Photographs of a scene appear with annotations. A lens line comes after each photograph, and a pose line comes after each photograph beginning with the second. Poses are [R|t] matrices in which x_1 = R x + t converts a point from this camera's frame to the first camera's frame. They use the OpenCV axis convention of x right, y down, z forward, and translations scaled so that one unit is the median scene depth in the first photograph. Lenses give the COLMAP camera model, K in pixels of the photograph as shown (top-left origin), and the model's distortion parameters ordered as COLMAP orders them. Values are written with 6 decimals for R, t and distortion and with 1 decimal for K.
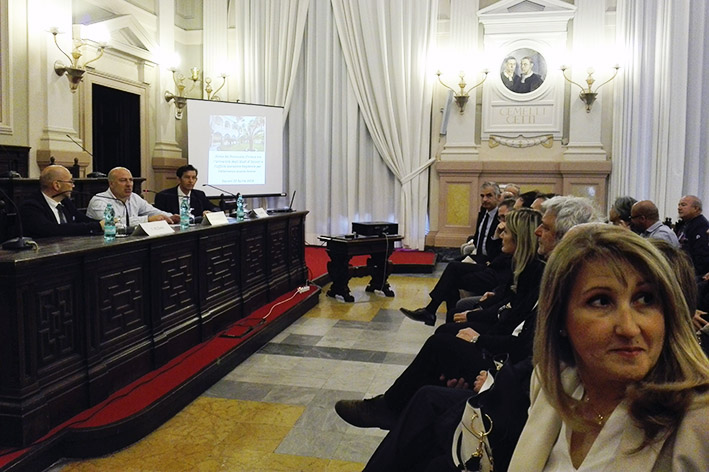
lens RADIAL K [[549.4, 0, 354.5], [0, 549.4, 236.0], [0, 0, 1]] dist [0.011147, -0.004663]
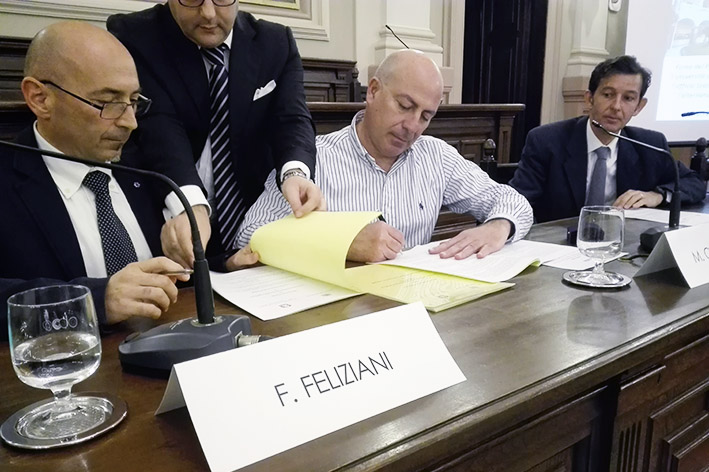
lens RADIAL K [[549.4, 0, 354.5], [0, 549.4, 236.0], [0, 0, 1]] dist [0.011147, -0.004663]
pose [[0.744301, 0.122955, -0.656428, -0.151007], [-0.048415, 0.990254, 0.130589, -0.044882], [0.666087, -0.065417, 0.743000, 0.504429]]
